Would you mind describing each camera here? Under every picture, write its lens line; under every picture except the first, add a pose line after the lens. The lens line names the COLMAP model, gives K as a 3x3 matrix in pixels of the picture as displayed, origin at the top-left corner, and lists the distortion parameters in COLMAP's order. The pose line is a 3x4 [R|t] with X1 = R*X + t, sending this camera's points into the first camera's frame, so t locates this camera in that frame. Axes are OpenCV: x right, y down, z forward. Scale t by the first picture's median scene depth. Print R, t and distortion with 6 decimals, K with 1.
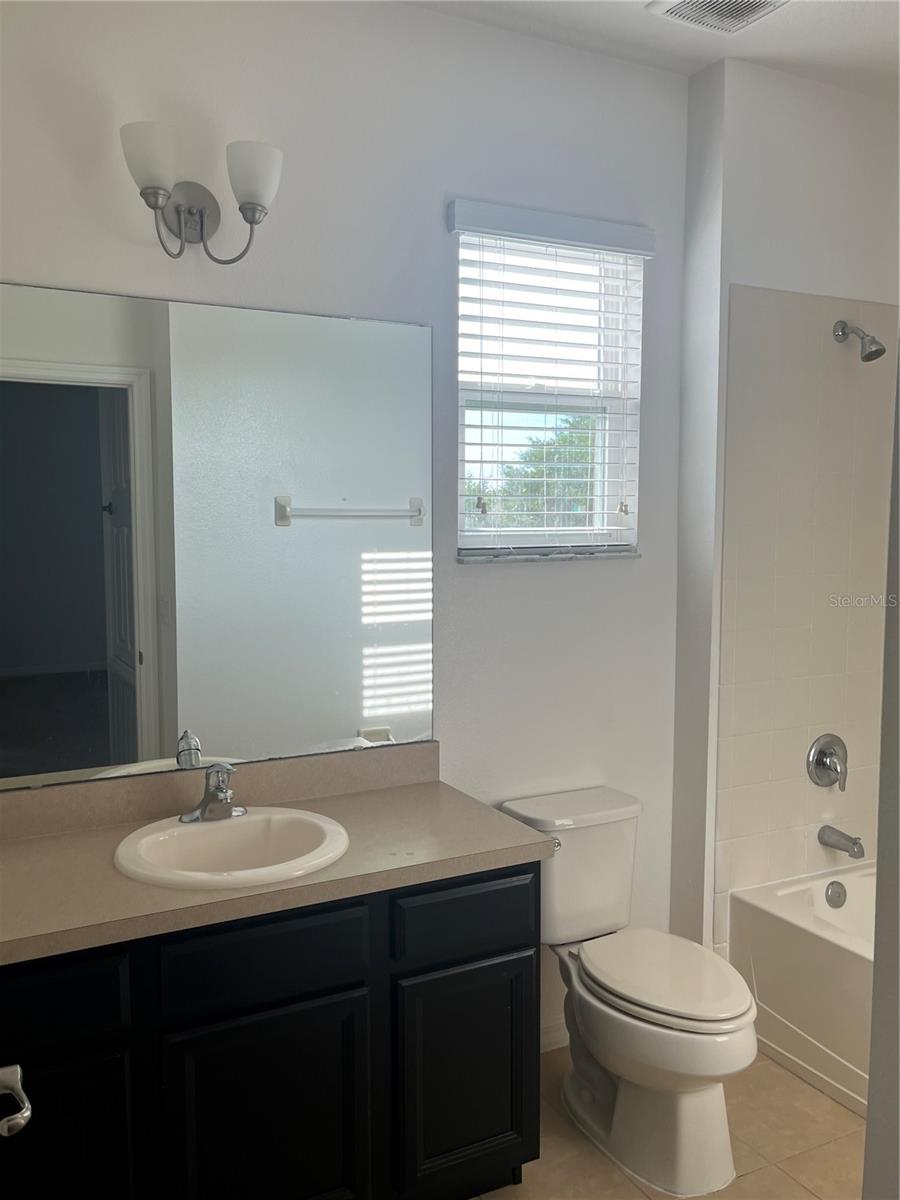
lens RADIAL K [[981.8, 0, 437.7], [0, 981.8, 601.2], [0, 0, 1]] dist [0.058818, -0.056412]
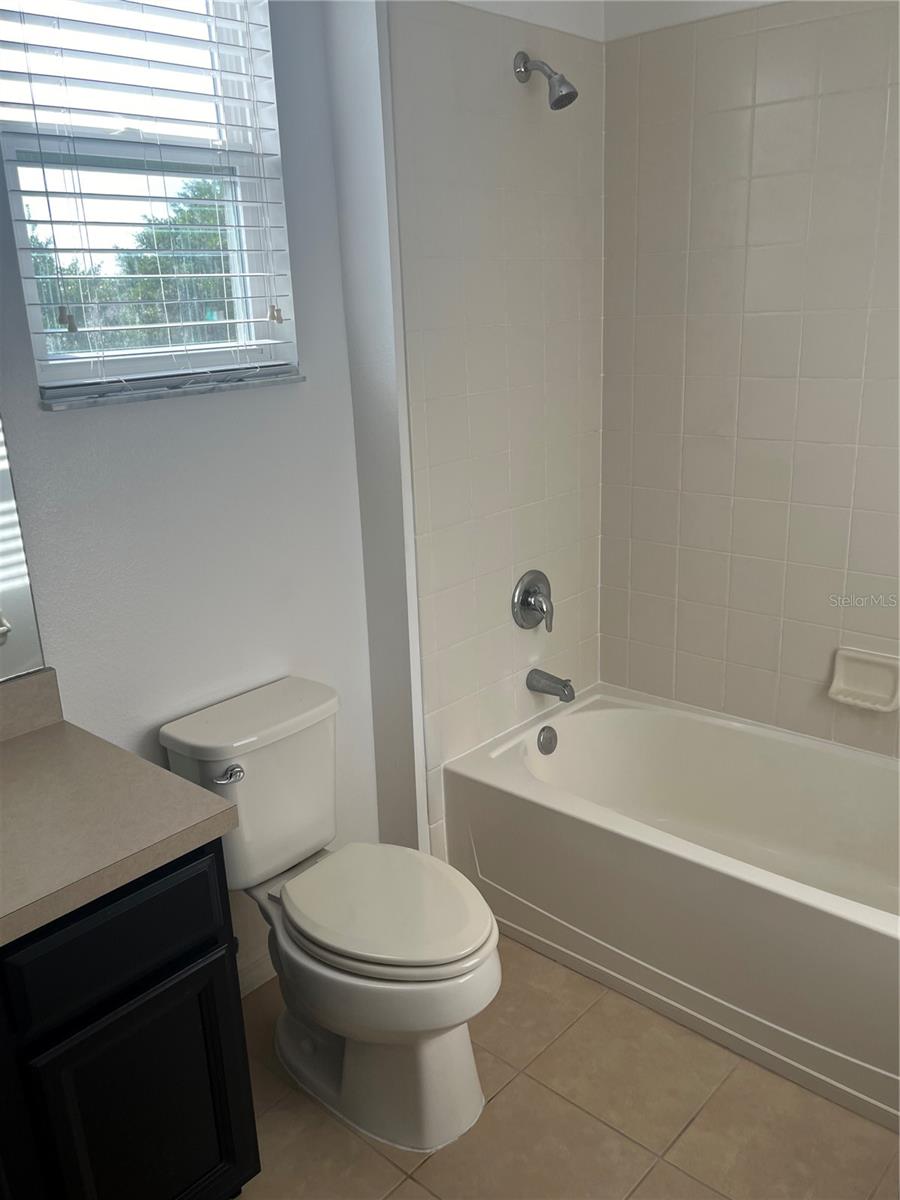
lens RADIAL K [[981.8, 0, 453.1], [0, 981.8, 604.0], [0, 0, 1]] dist [0.058818, -0.056412]
pose [[0.931482, -0.140845, 0.335417, 0.033766], [0.068181, 0.973264, 0.219339, -0.036932], [-0.357342, -0.181441, 0.916180, 0.235801]]
